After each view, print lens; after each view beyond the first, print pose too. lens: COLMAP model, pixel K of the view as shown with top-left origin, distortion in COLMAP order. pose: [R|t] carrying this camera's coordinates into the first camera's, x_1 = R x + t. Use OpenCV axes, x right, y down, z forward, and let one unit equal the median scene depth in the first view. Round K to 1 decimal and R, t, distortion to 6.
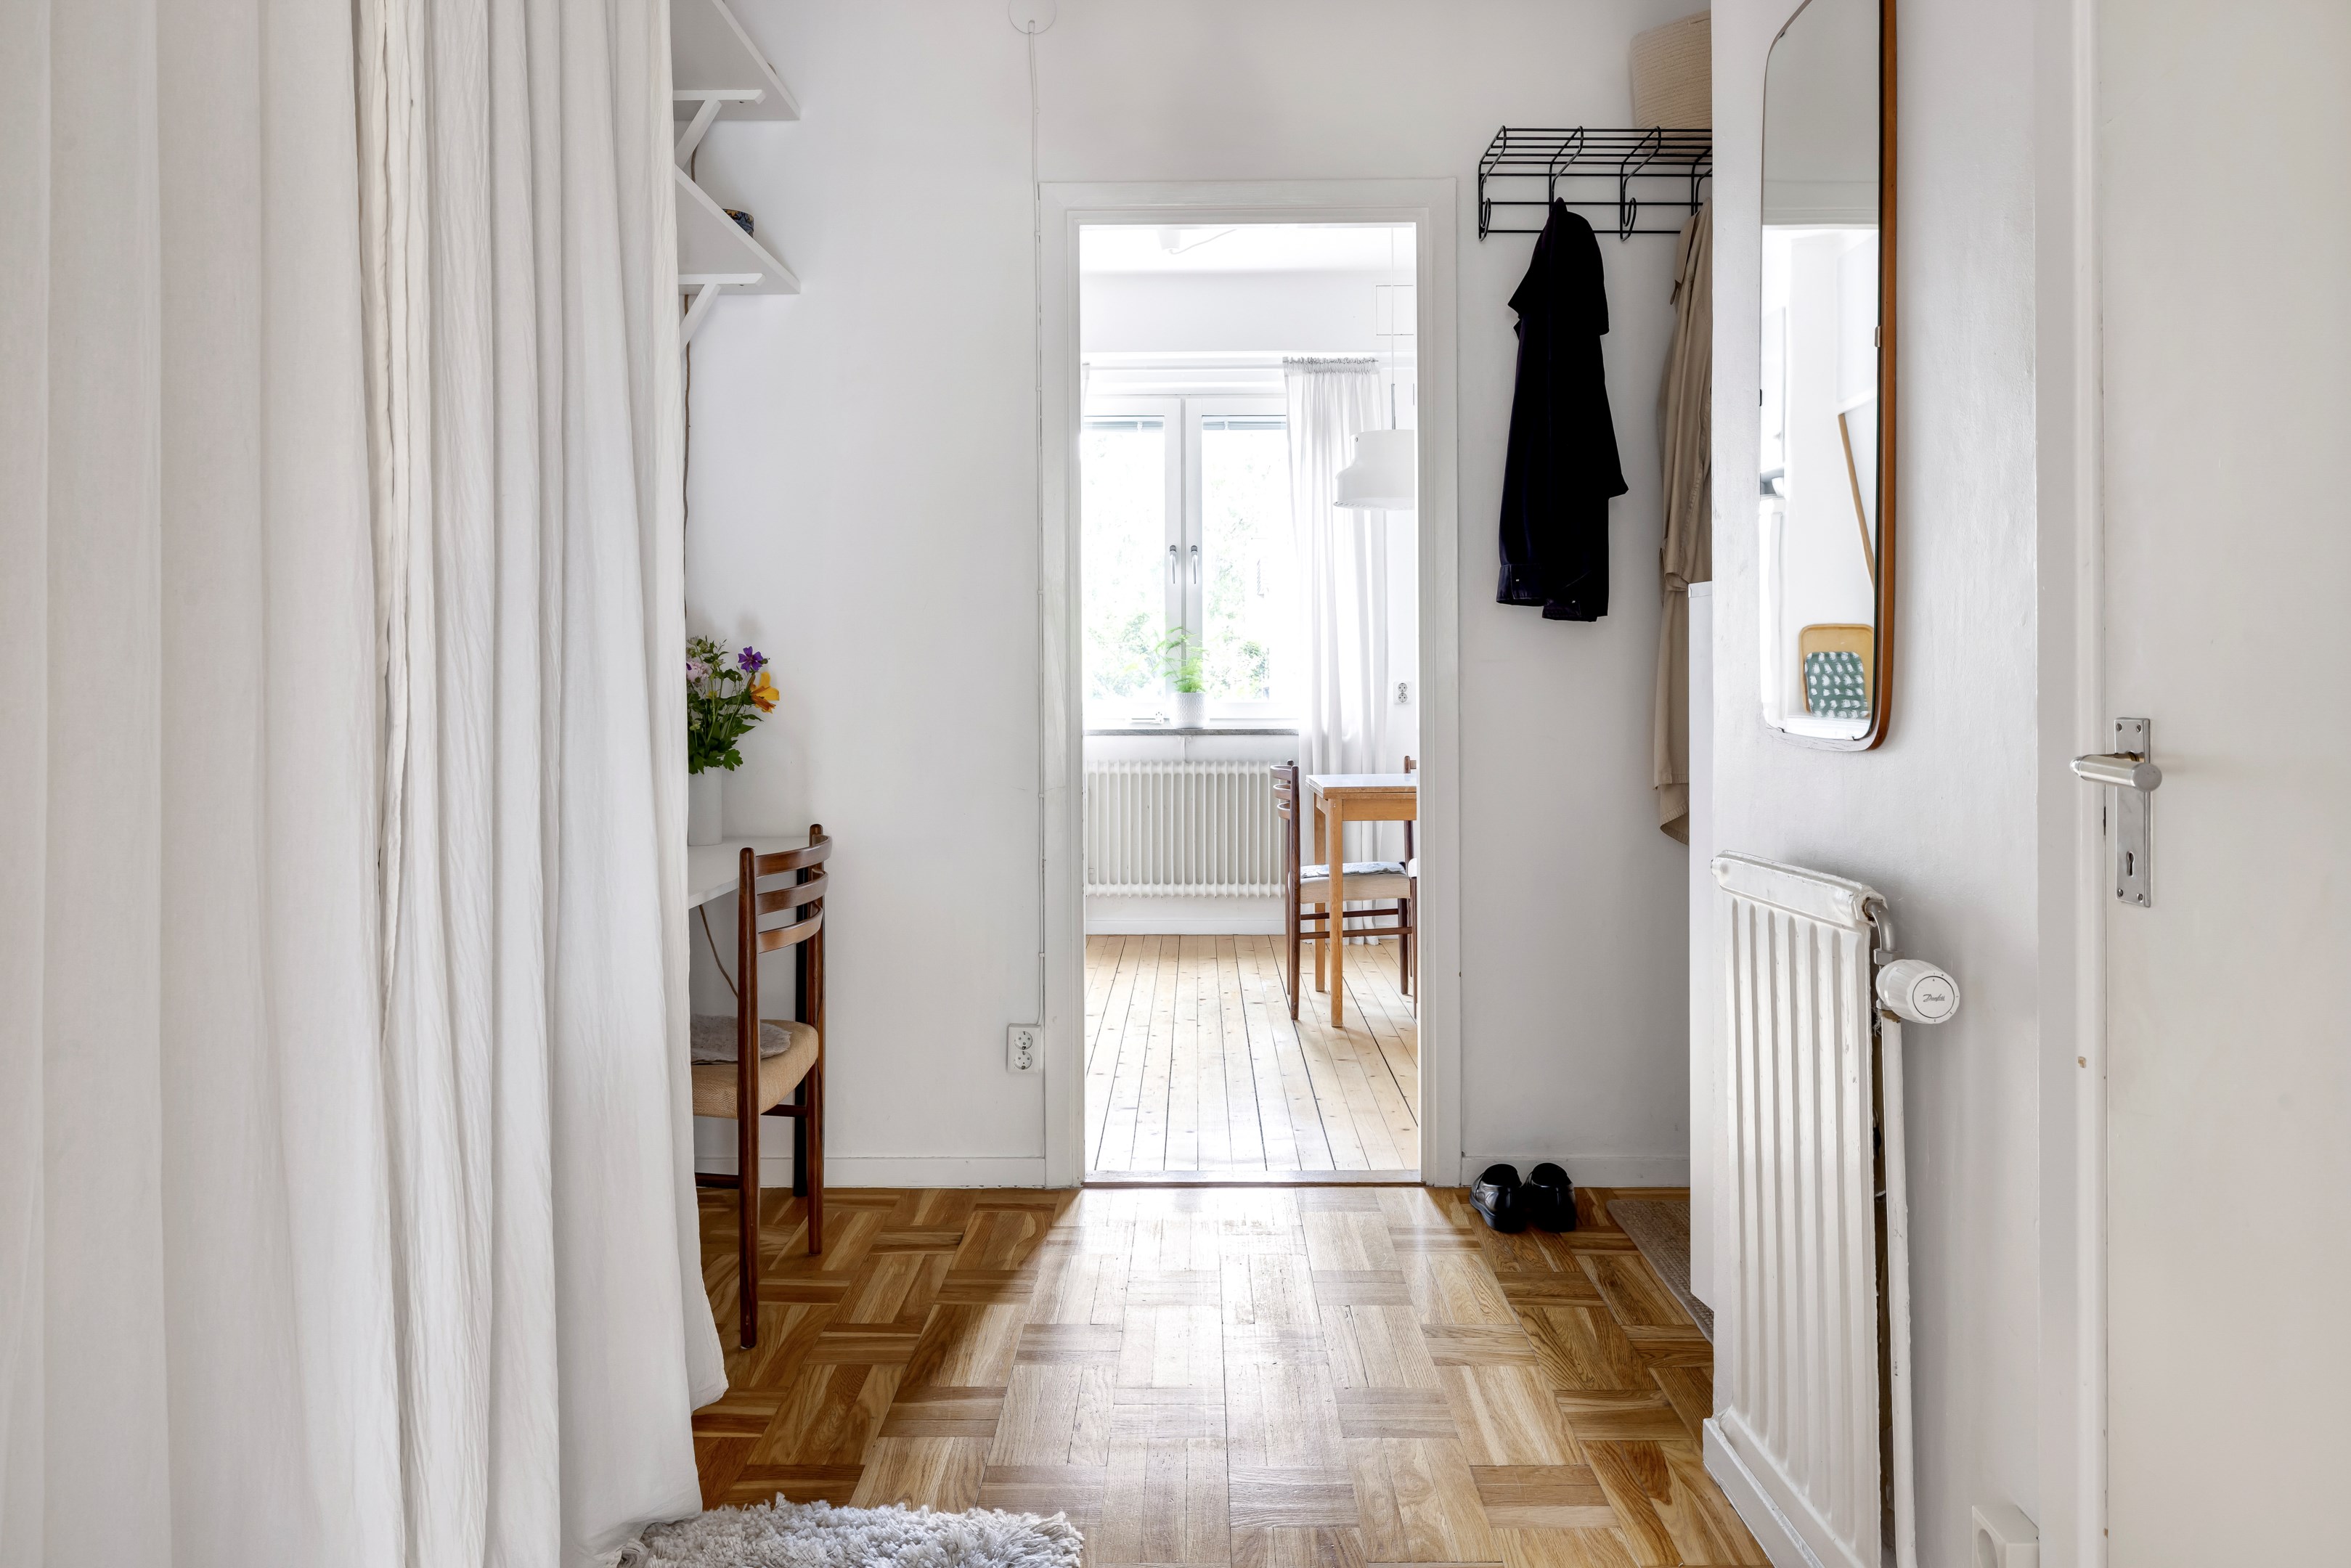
lens RADIAL K [[1618.0, 0, 1173.8], [0, 1618.0, 761.2], [0, 0, 1]] dist [-0.004058, -0.004694]
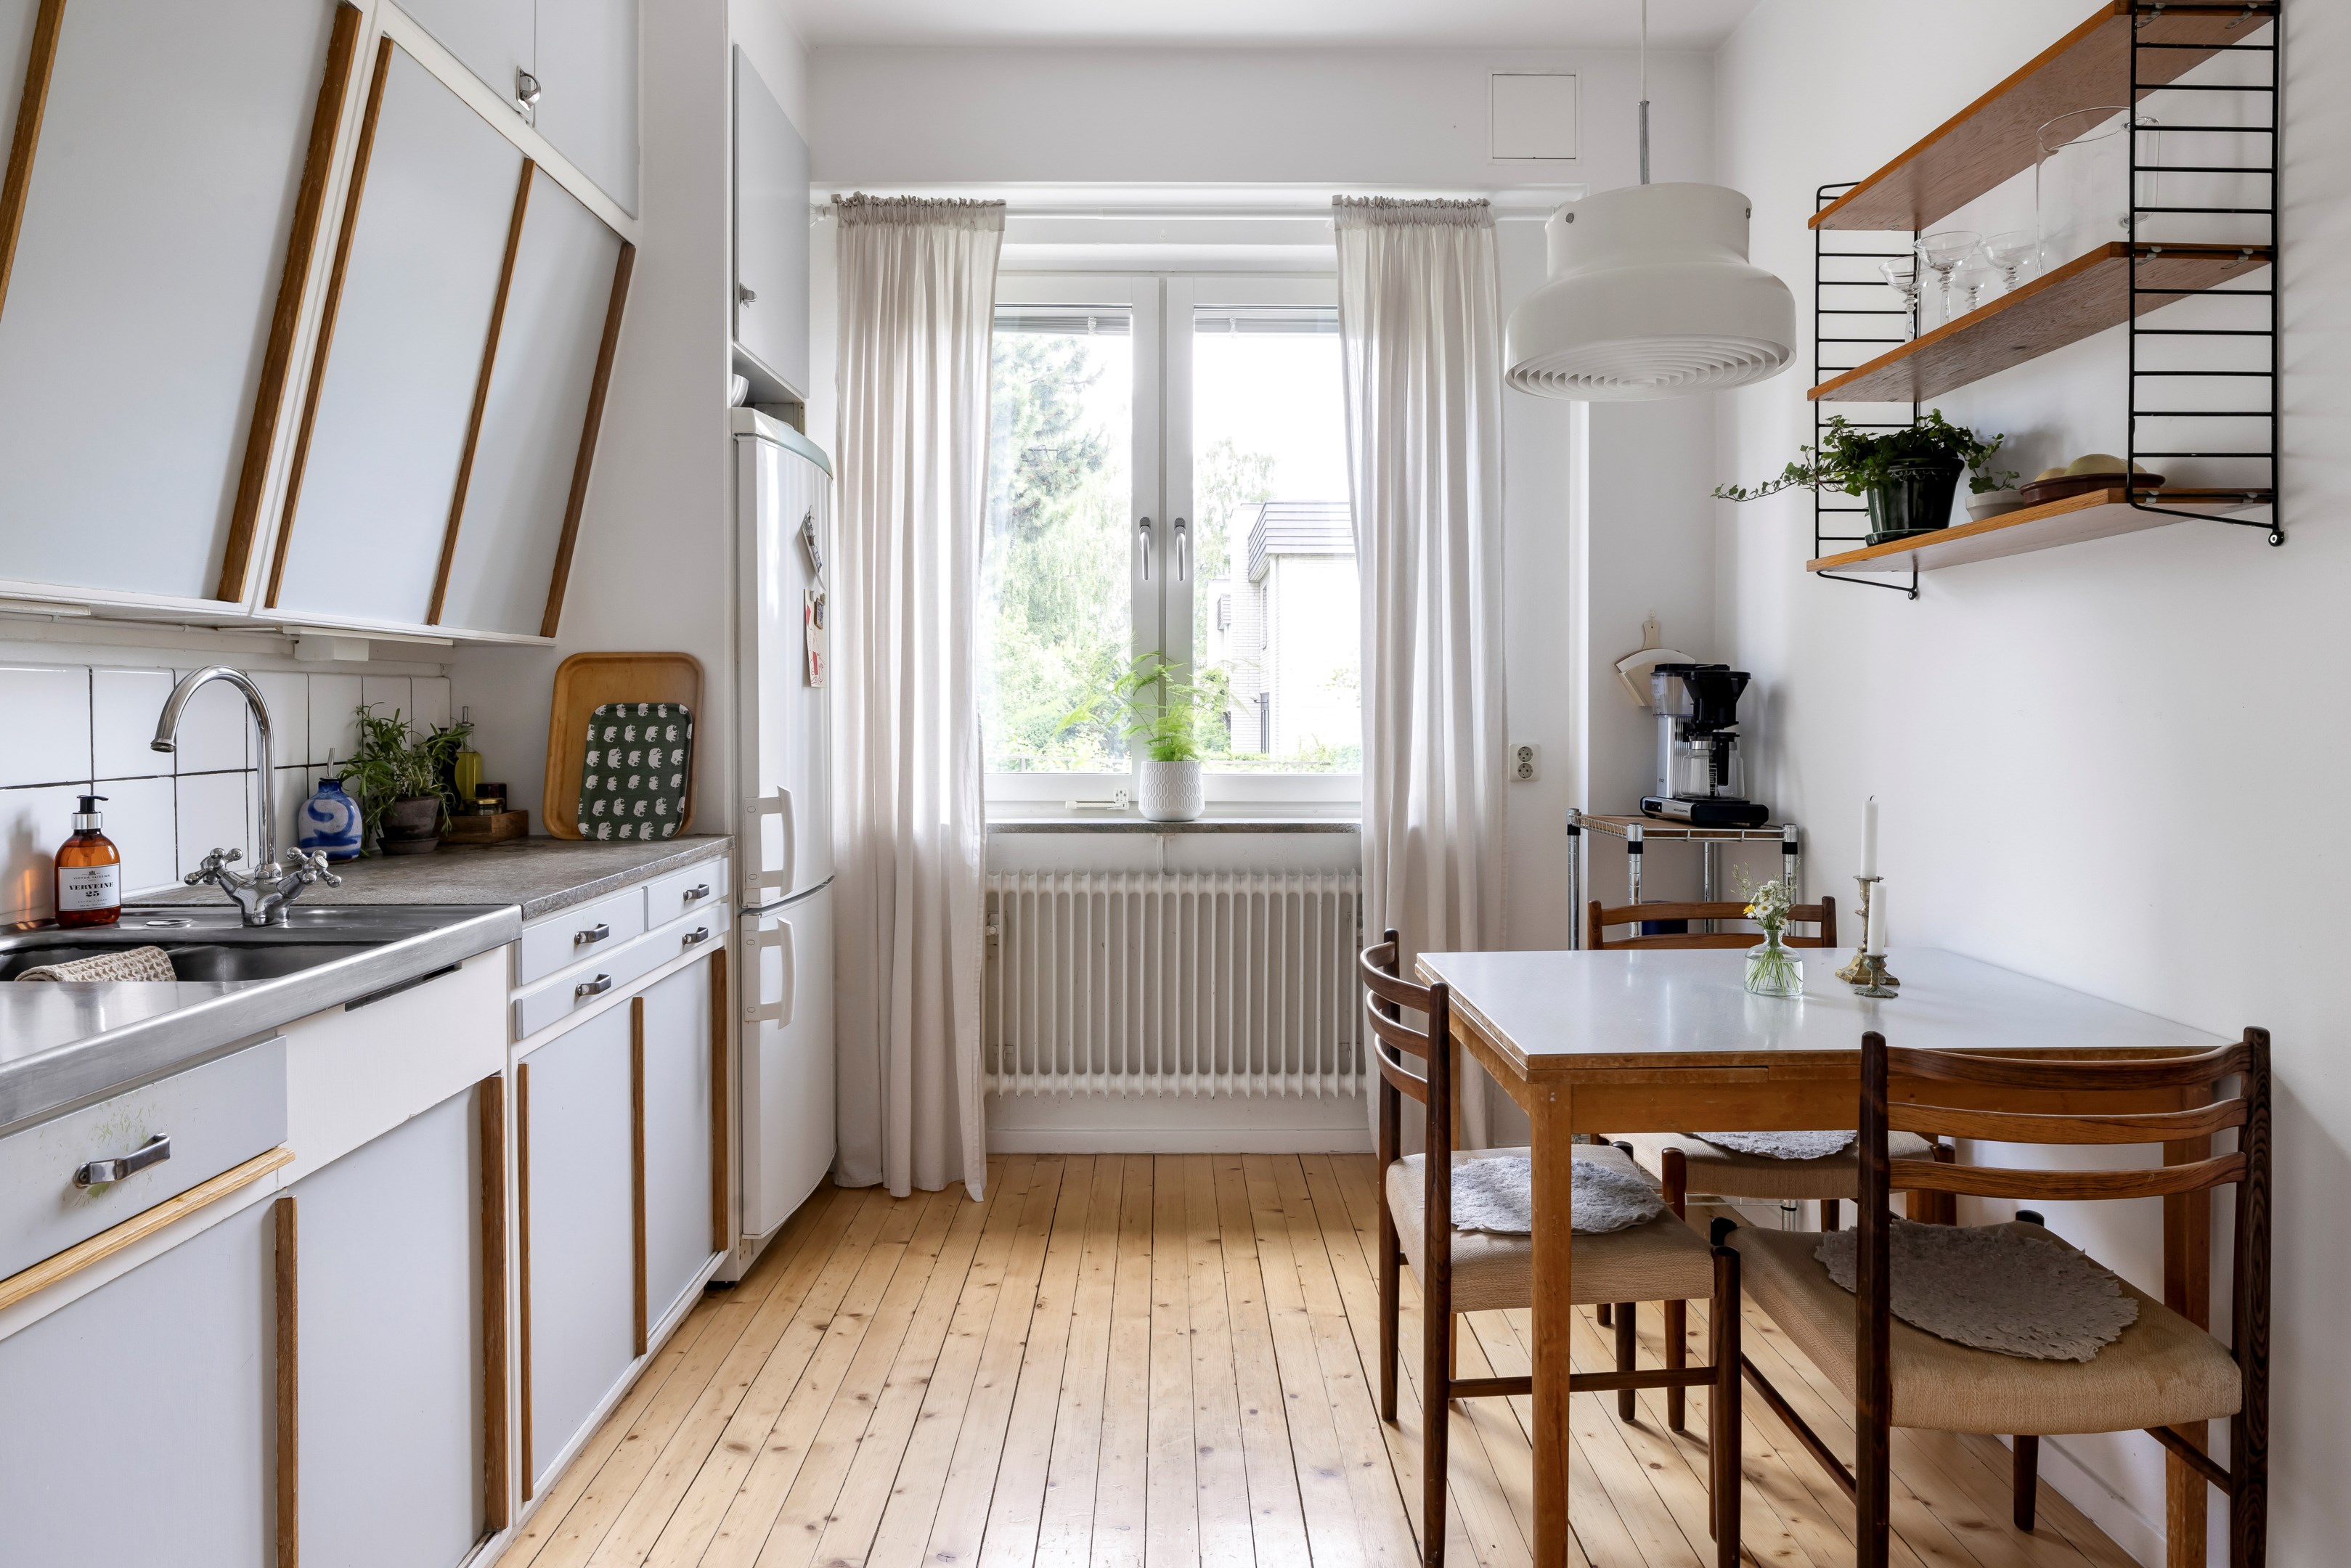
lens RADIAL K [[1416.6, 0, 1186.6], [0, 1416.6, 714.2], [0, 0, 1]] dist [-0.006884, 0.001222]
pose [[0.999530, 0.003664, 0.030443, -0.001017], [-0.002362, 0.999085, -0.042692, -0.037122], [-0.030572, 0.042600, 0.998624, 0.473496]]
